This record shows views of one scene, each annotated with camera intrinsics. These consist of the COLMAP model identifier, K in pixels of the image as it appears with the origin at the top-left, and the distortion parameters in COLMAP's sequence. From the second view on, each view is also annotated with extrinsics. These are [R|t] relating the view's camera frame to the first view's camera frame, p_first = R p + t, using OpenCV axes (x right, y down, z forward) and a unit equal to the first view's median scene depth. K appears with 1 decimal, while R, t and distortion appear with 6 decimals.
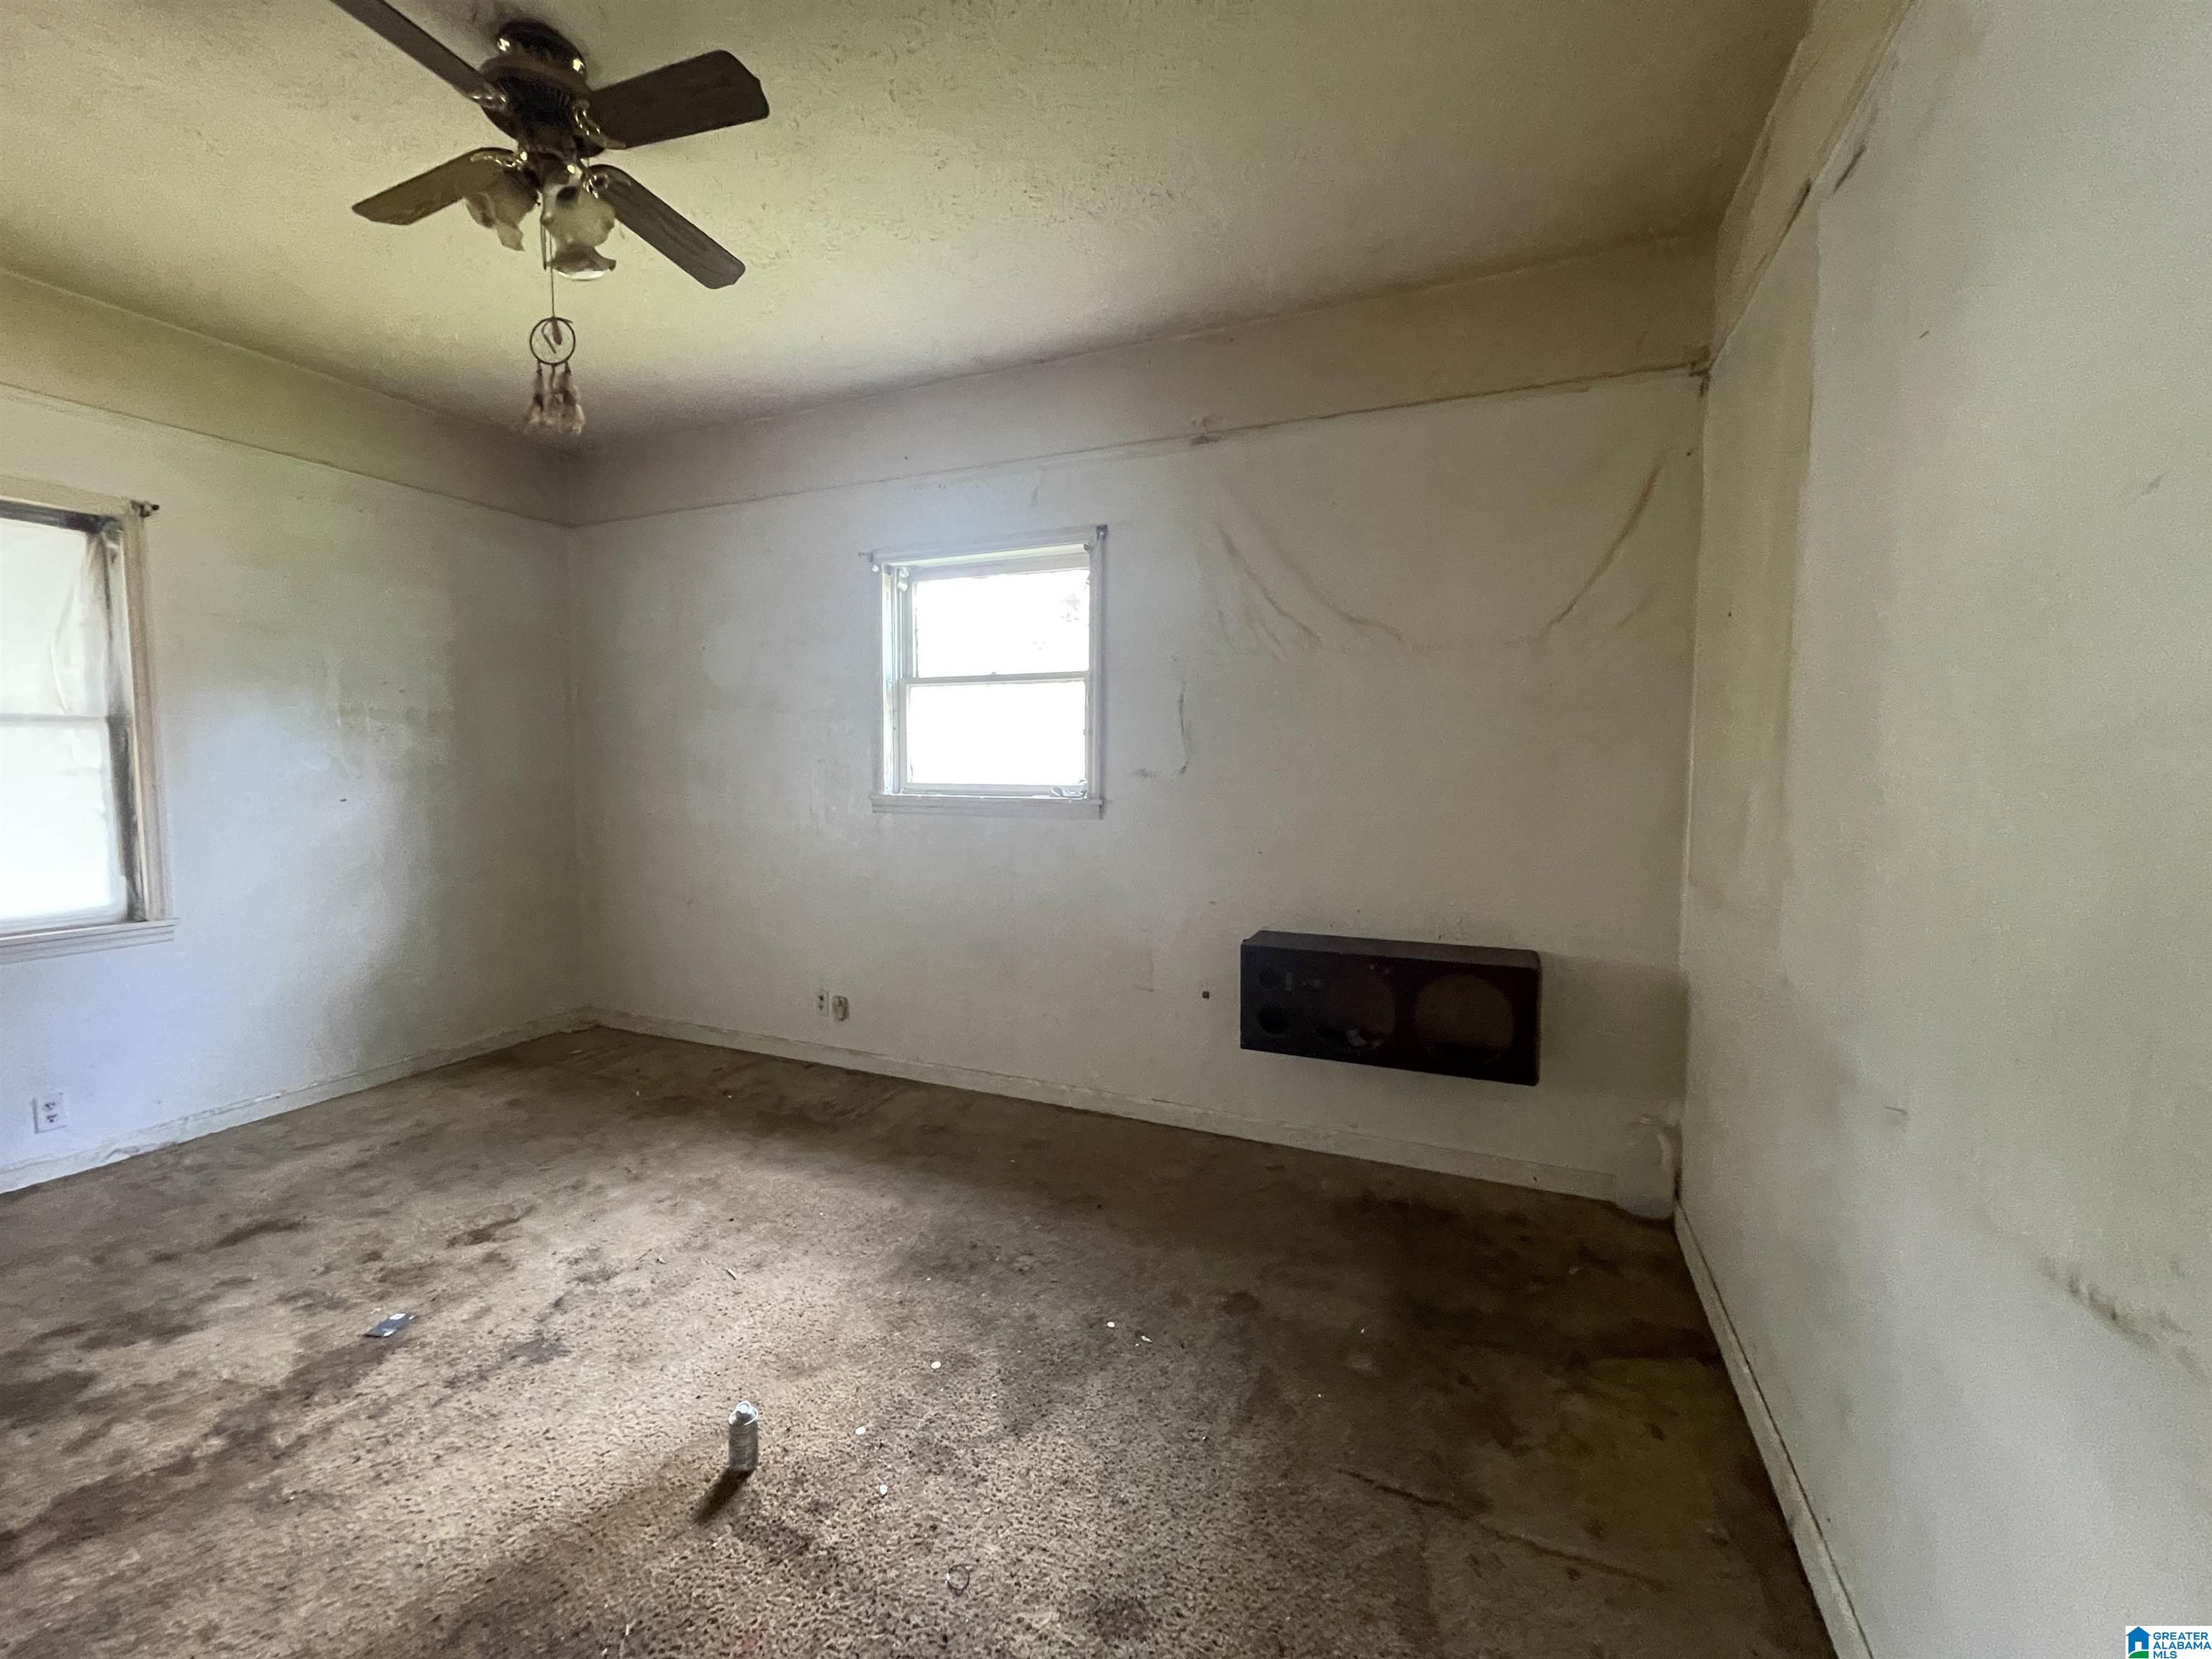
lens RADIAL K [[881.7, 0, 1110.6], [0, 881.7, 830.4], [0, 0, 1]] dist [0.002369, 0.000161]
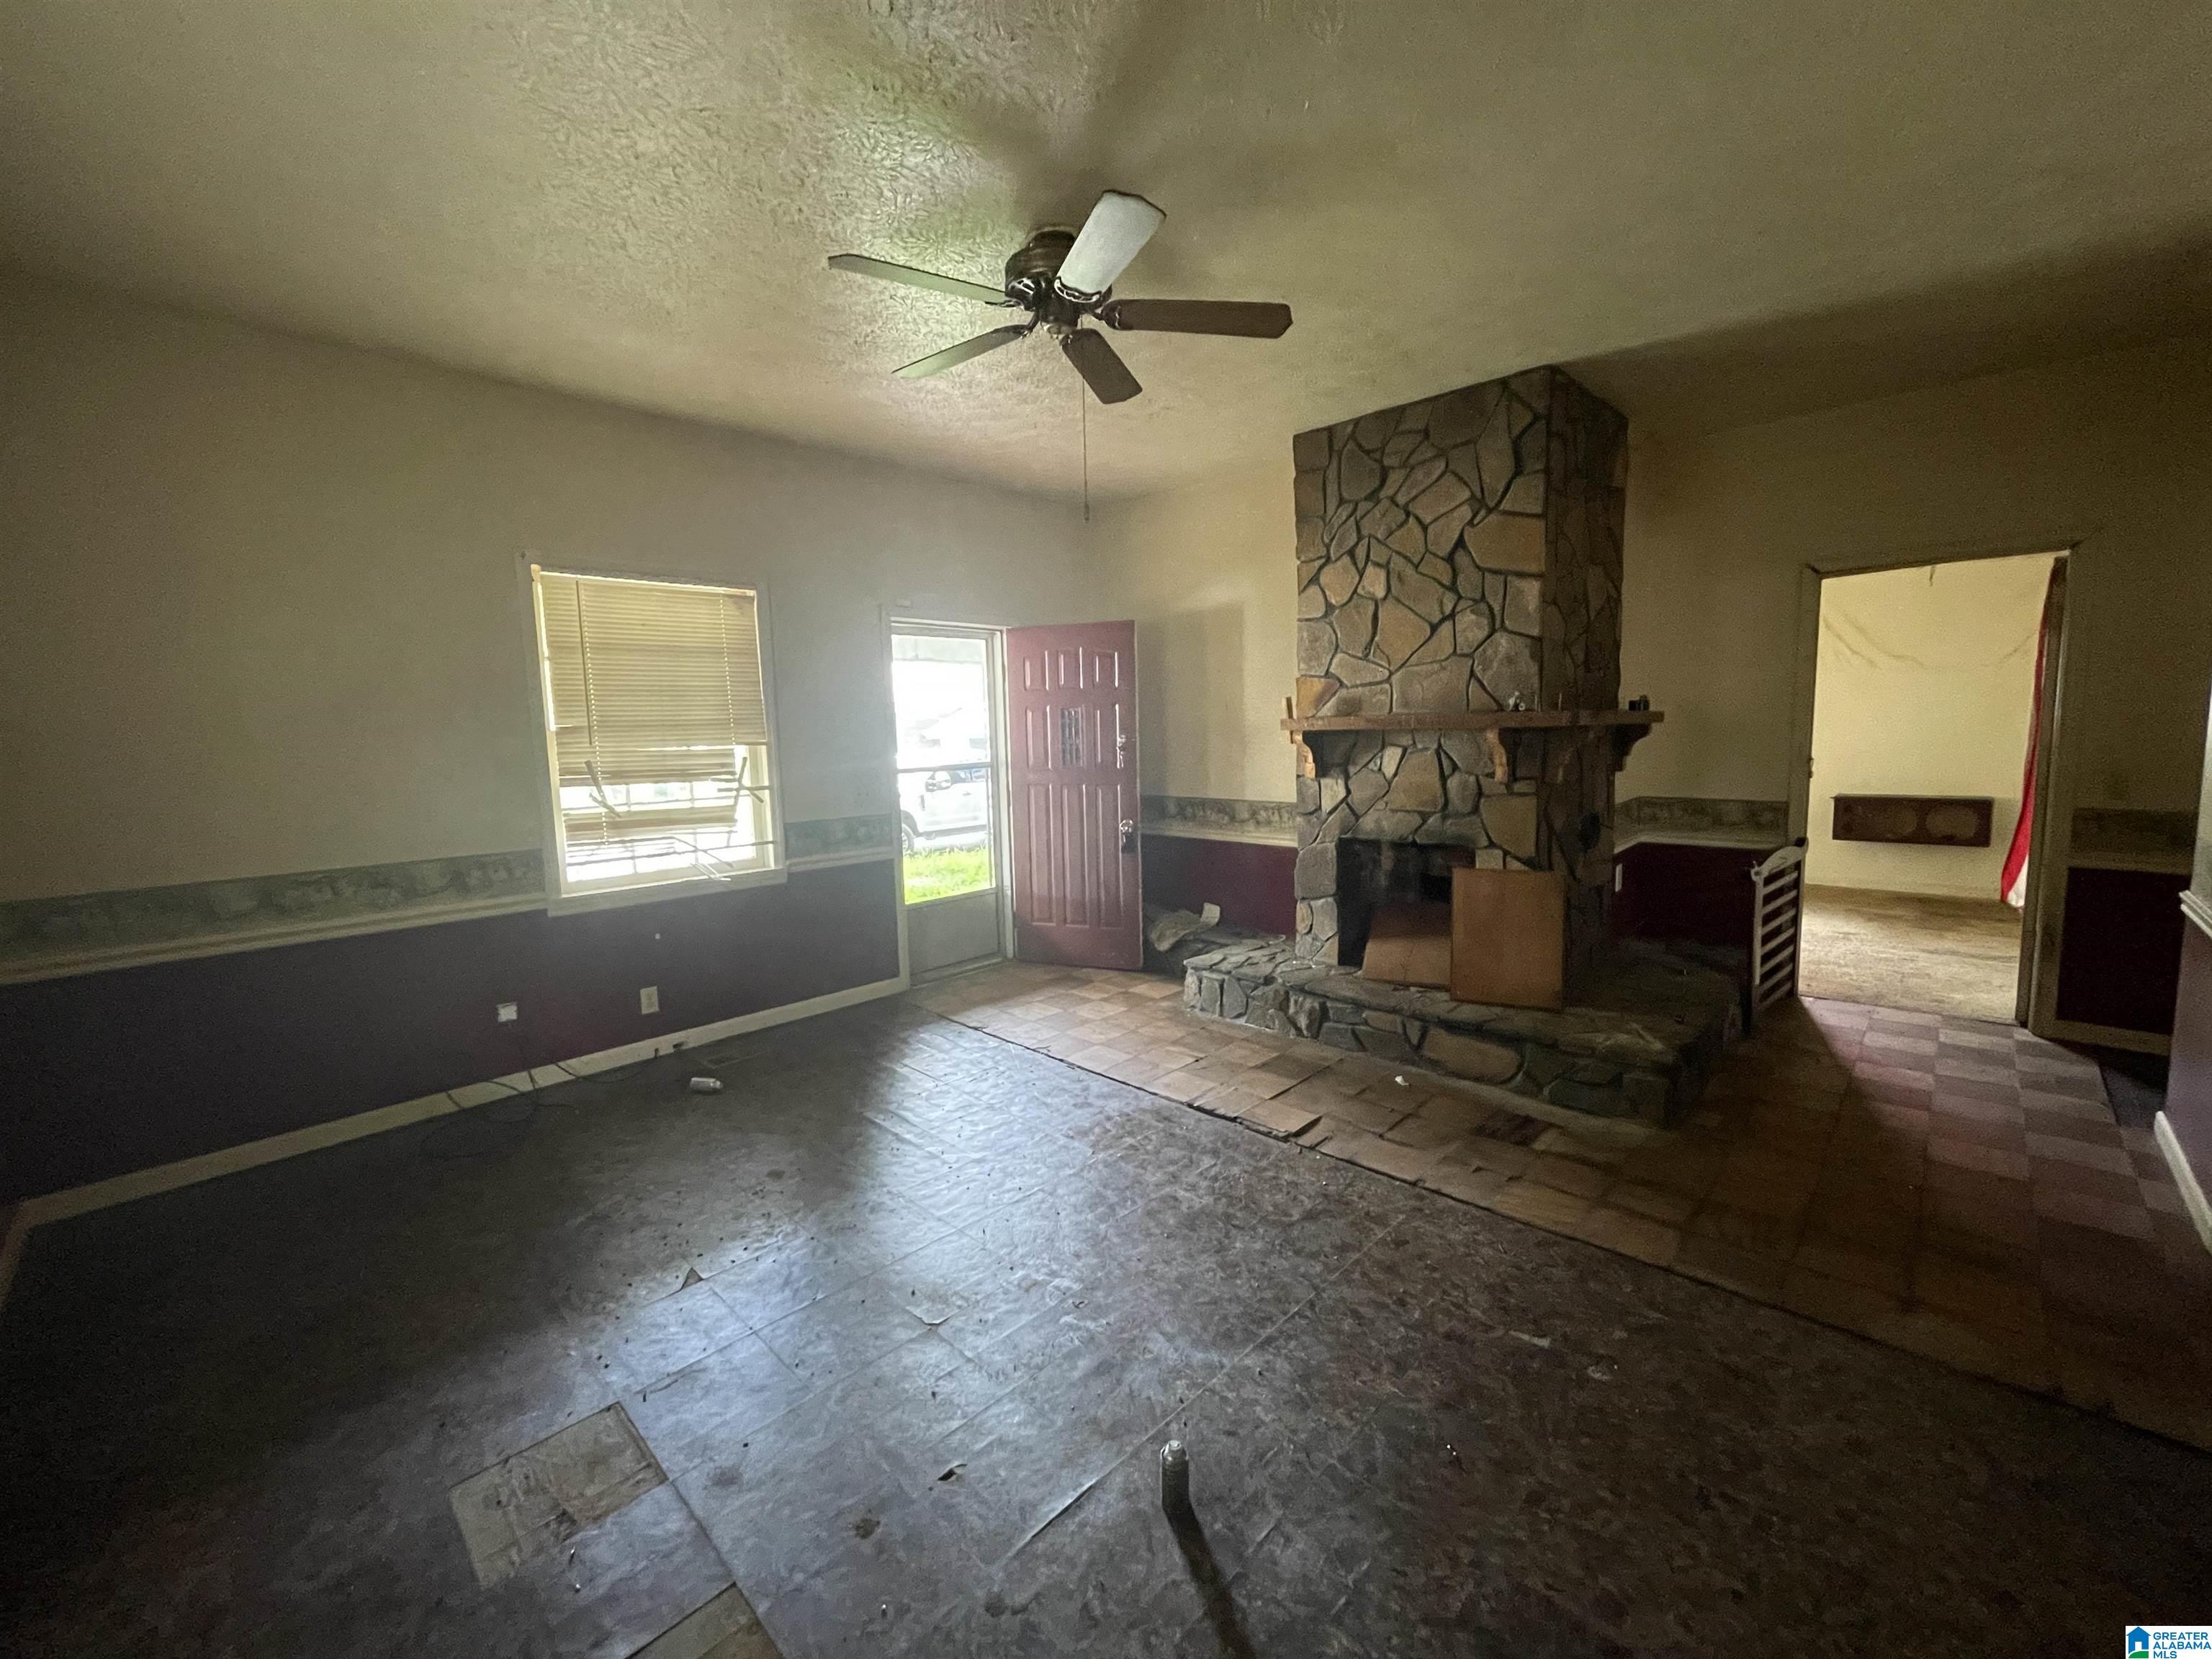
lens RADIAL K [[881.7, 0, 1098.0], [0, 881.7, 825.5], [0, 0, 1]] dist [0.002369, 0.000161]
pose [[0.929426, 0.011306, -0.368835, -0.823245], [-0.000127, 0.999540, 0.030320, 0.138166], [0.369009, -0.028133, 0.929000, -1.969047]]
